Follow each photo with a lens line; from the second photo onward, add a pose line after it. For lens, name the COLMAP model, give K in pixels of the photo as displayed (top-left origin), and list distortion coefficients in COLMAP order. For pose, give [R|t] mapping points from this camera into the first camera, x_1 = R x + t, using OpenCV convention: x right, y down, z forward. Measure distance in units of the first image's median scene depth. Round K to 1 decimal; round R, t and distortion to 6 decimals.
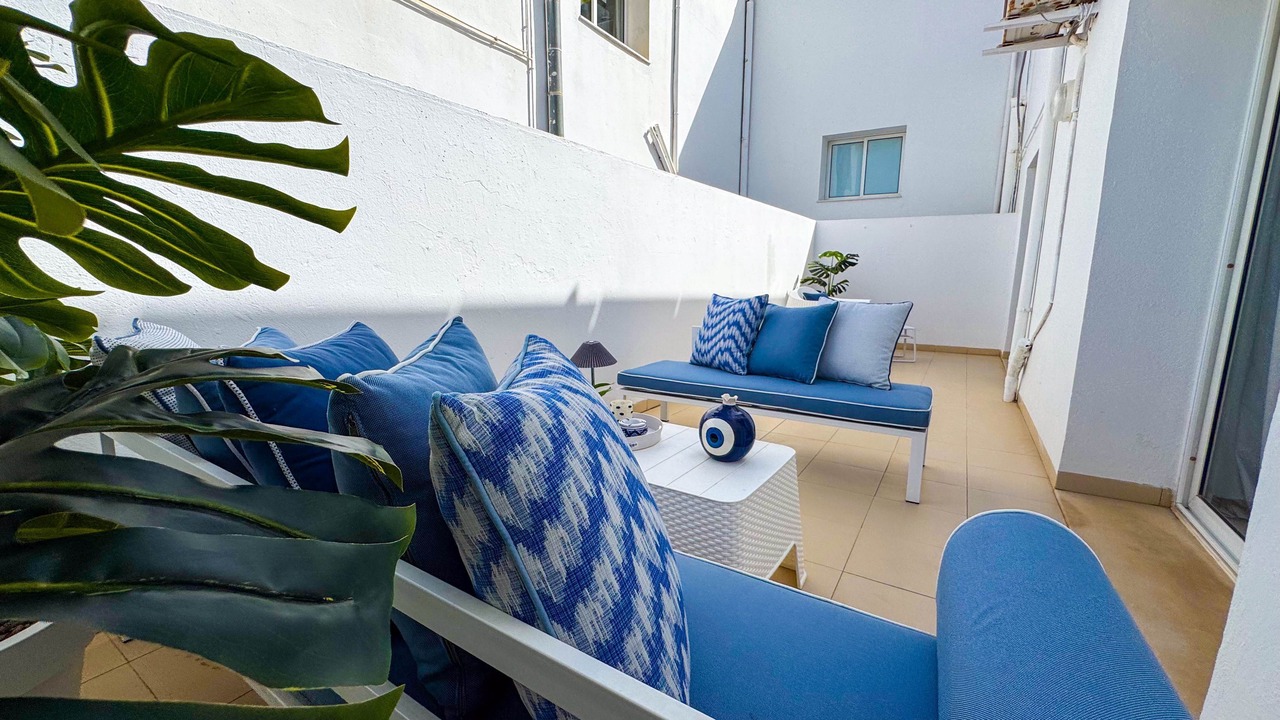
lens RADIAL K [[507.7, 0, 646.0], [0, 507.7, 341.6], [0, 0, 1]] dist [0.046978, 0.000231]
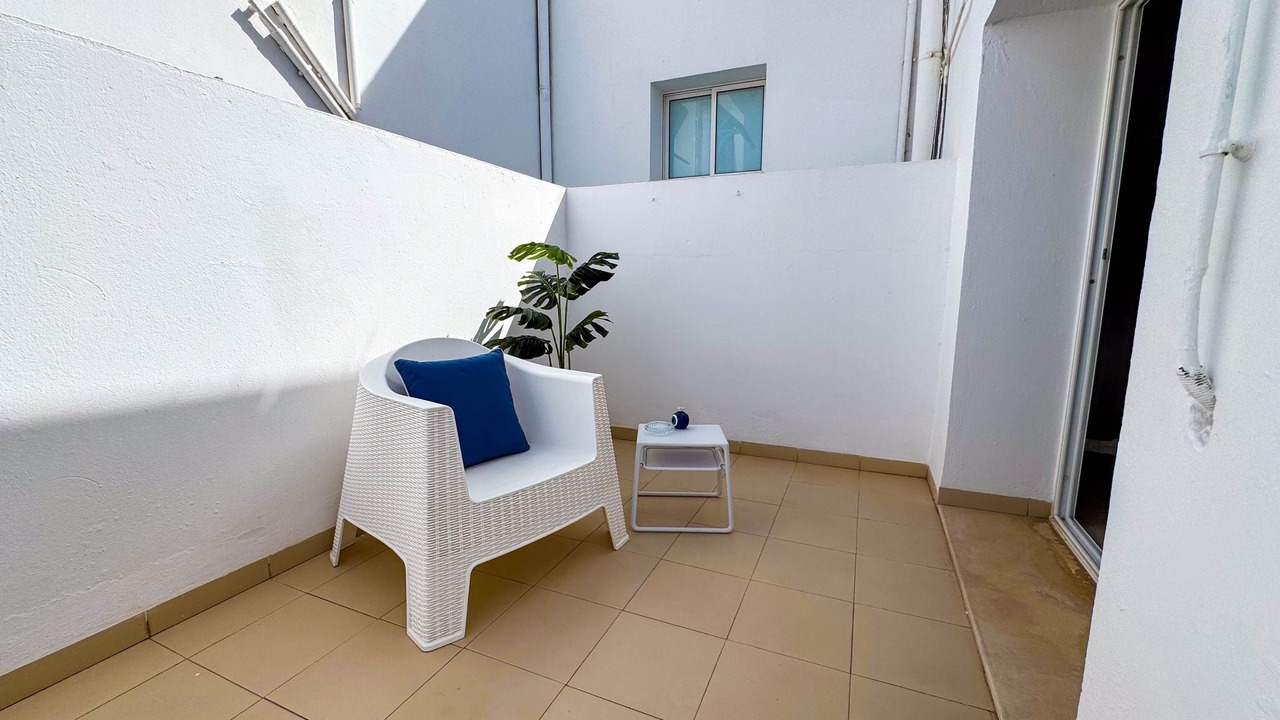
lens RADIAL K [[512.9, 0, 639.5], [0, 512.9, 358.2], [0, 0, 1]] dist [-0.003332, 0.000727]
pose [[0.991291, -0.022168, 0.129812, 0.301628], [0.022606, 0.999743, -0.001895, -0.065332], [-0.129737, 0.004813, 0.991537, 0.459904]]
